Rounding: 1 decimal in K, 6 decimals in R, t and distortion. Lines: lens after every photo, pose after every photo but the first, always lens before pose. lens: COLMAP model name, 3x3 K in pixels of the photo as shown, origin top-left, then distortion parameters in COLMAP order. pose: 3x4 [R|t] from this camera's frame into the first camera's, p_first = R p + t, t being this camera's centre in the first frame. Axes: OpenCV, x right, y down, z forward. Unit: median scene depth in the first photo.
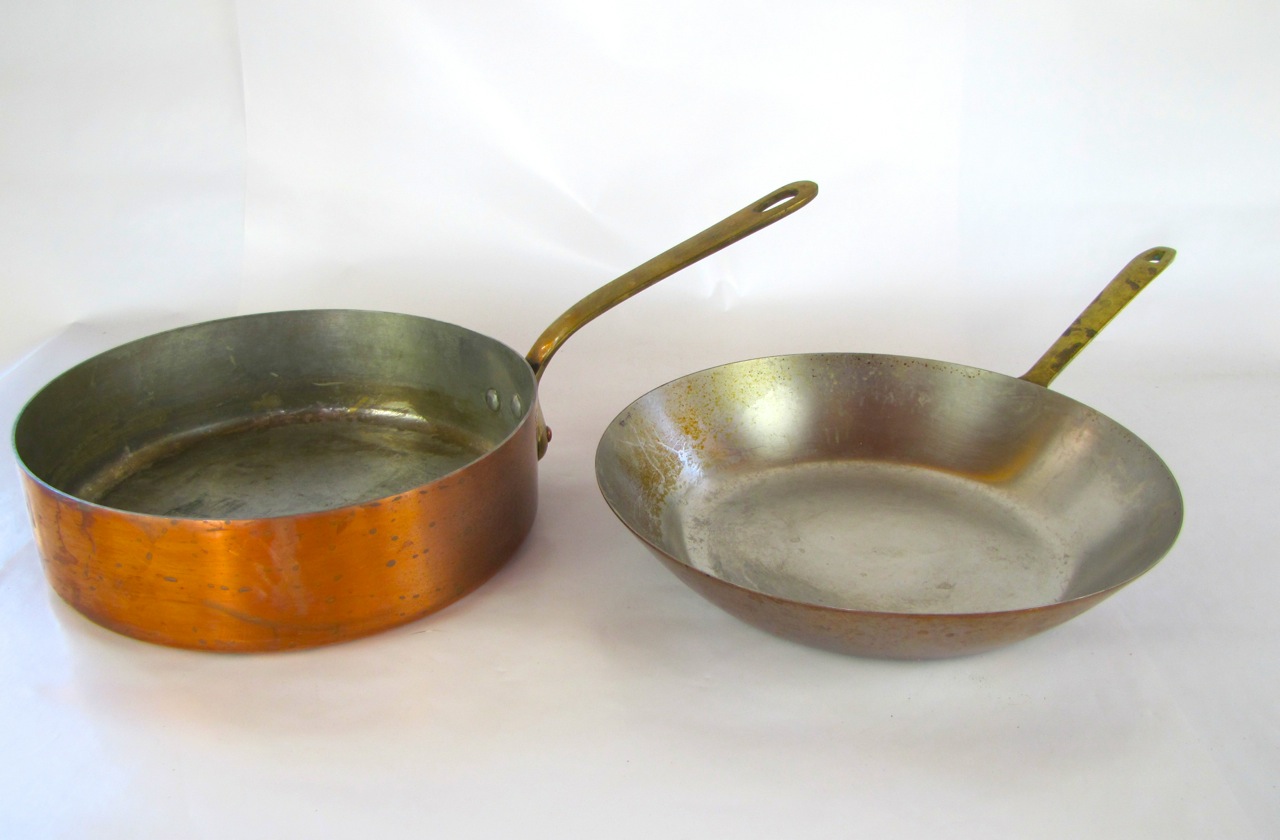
lens RADIAL K [[1449.6, 0, 639.7], [0, 1449.6, 421.6], [0, 0, 1]] dist [-0.015645, 0.000000]
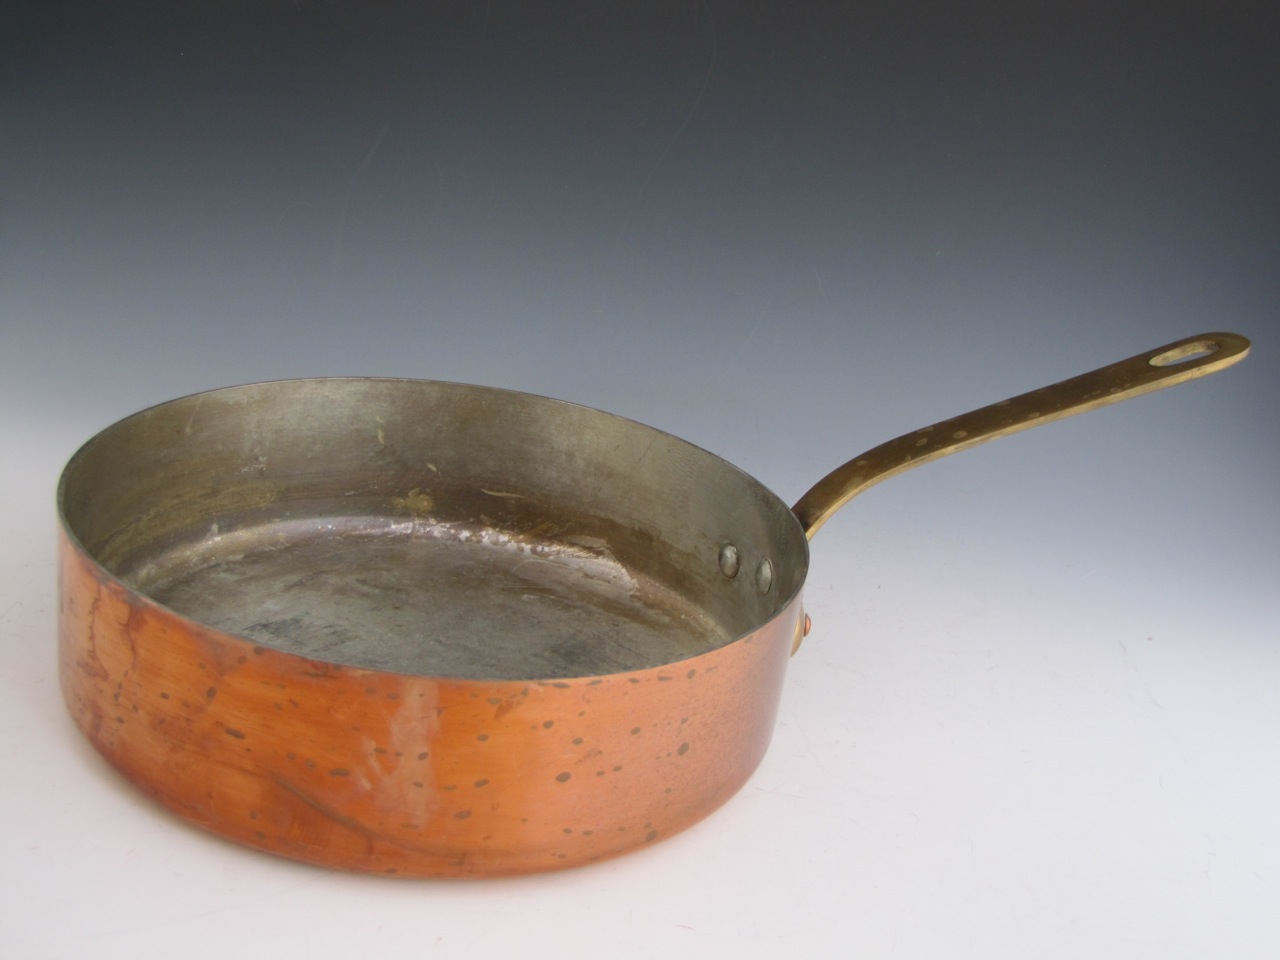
lens RADIAL K [[1469.9, 0, 640.7], [0, 1469.9, 479.9], [0, 0, 1]] dist [-0.020118, 0.000000]
pose [[0.979031, 0.191371, -0.069830, -0.102930], [-0.196263, 0.977934, -0.071592, 0.006169], [0.054588, 0.083796, 0.994987, 0.290872]]
